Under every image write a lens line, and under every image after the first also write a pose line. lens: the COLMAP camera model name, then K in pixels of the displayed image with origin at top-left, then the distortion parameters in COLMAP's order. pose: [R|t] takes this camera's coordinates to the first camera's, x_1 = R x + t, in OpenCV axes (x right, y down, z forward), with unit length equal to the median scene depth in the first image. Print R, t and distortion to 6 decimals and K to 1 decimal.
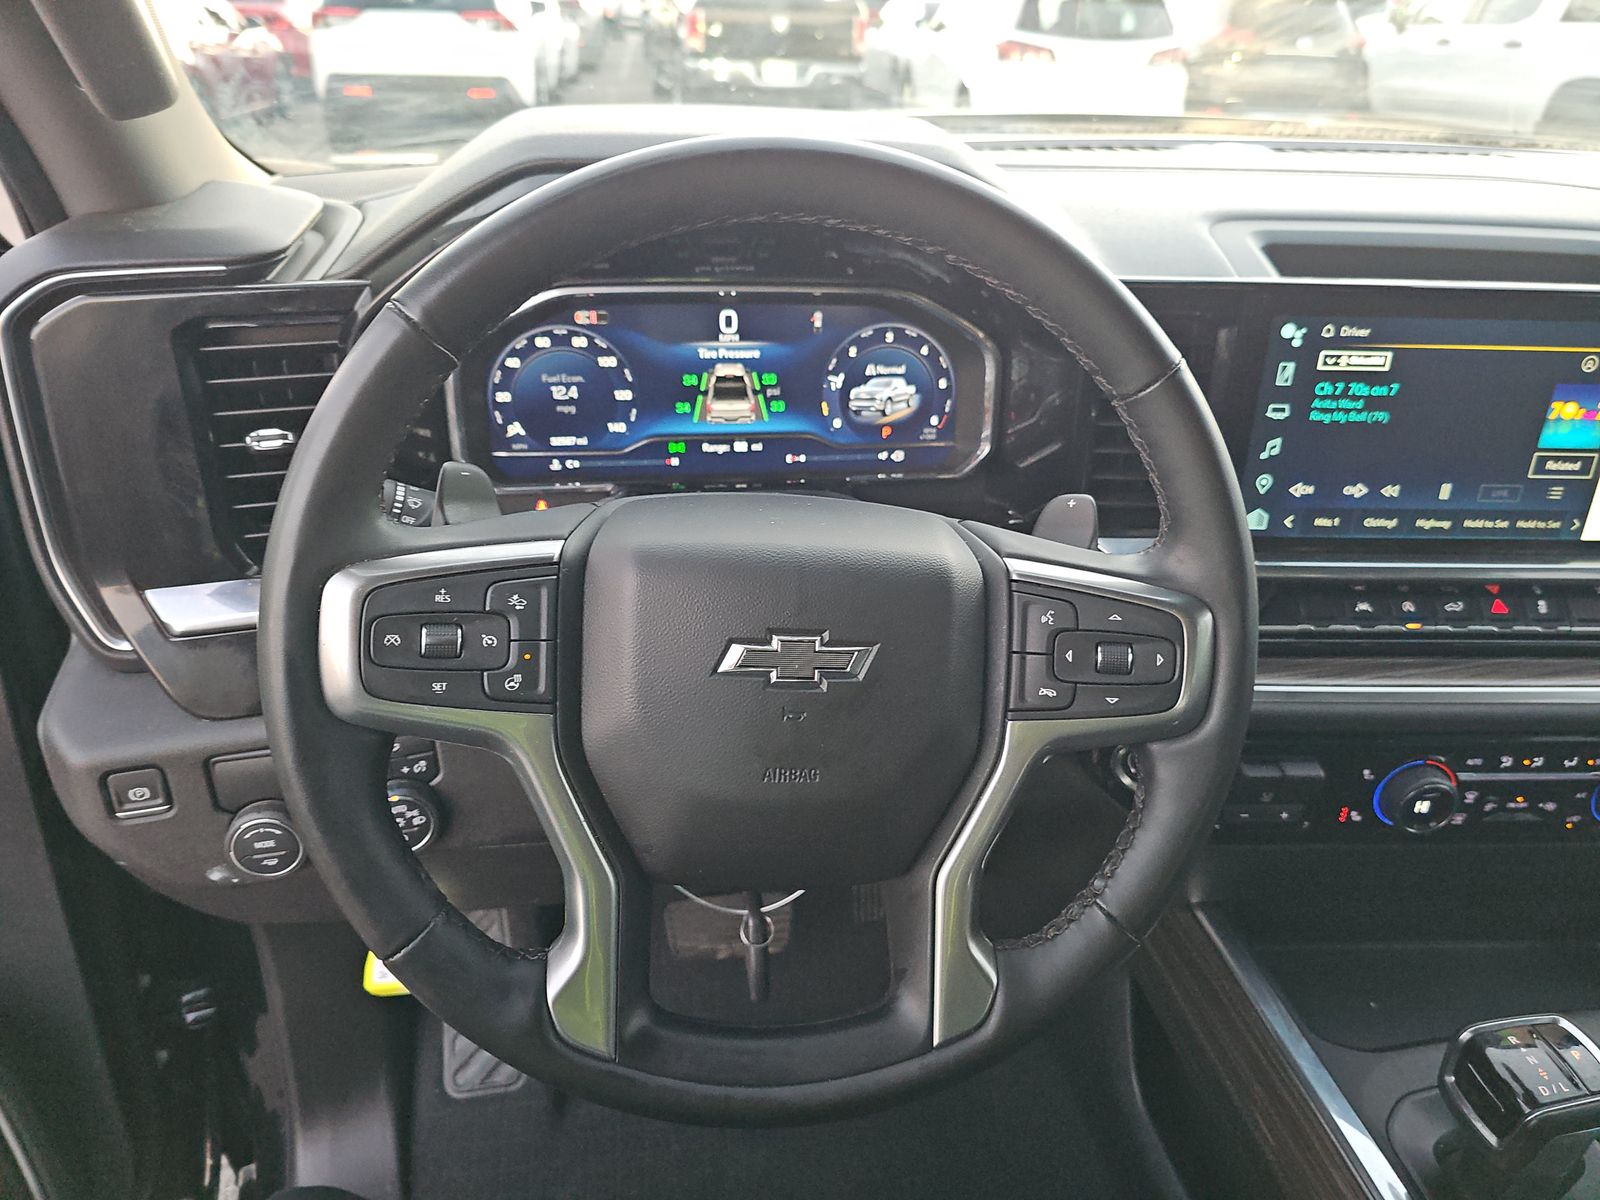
lens RADIAL K [[1066.3, 0, 824.7], [0, 1066.3, 595.5], [0, 0, 1]] dist [0.061515, -0.078956]
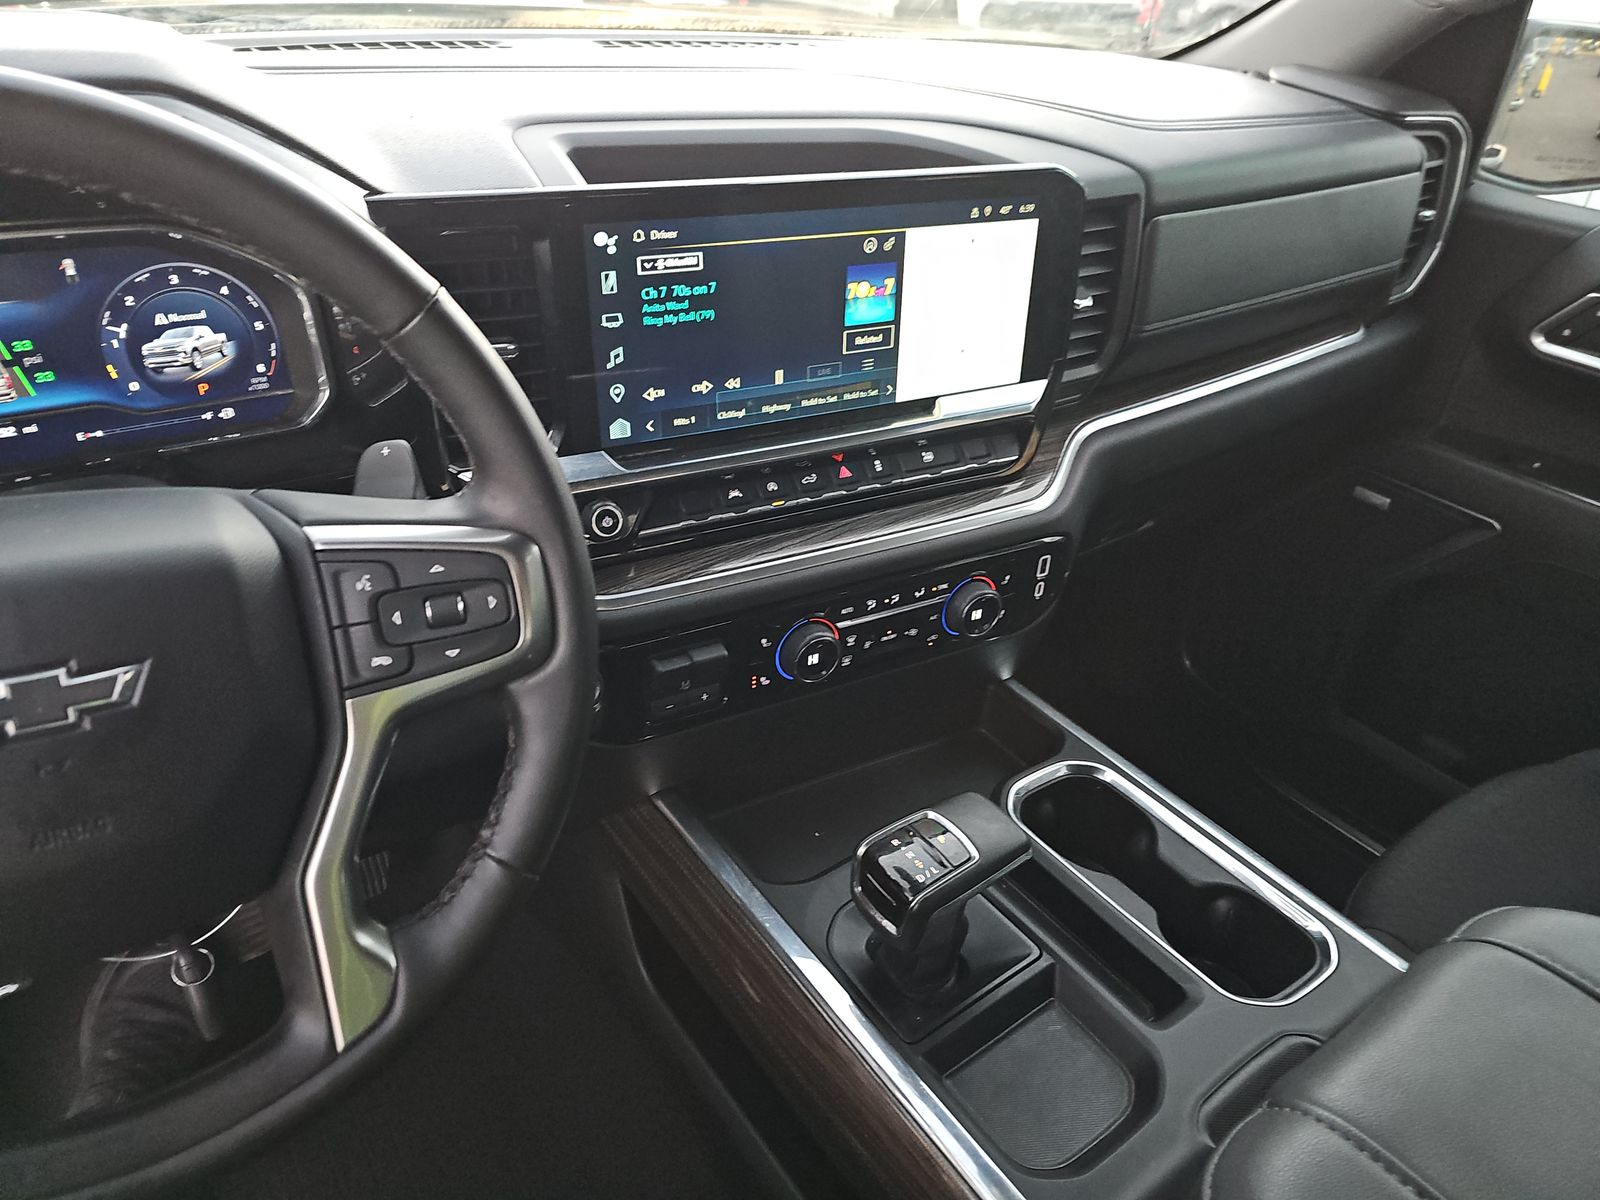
lens RADIAL K [[1046.5, 0, 796.3], [0, 1046.5, 605.0], [0, 0, 1]] dist [0.059385, -0.059129]
pose [[0.899119, -0.219279, 0.378817, 0.136965], [0.180462, 0.974192, 0.135586, -0.012179], [-0.398772, -0.053546, 0.915486, 0.005989]]
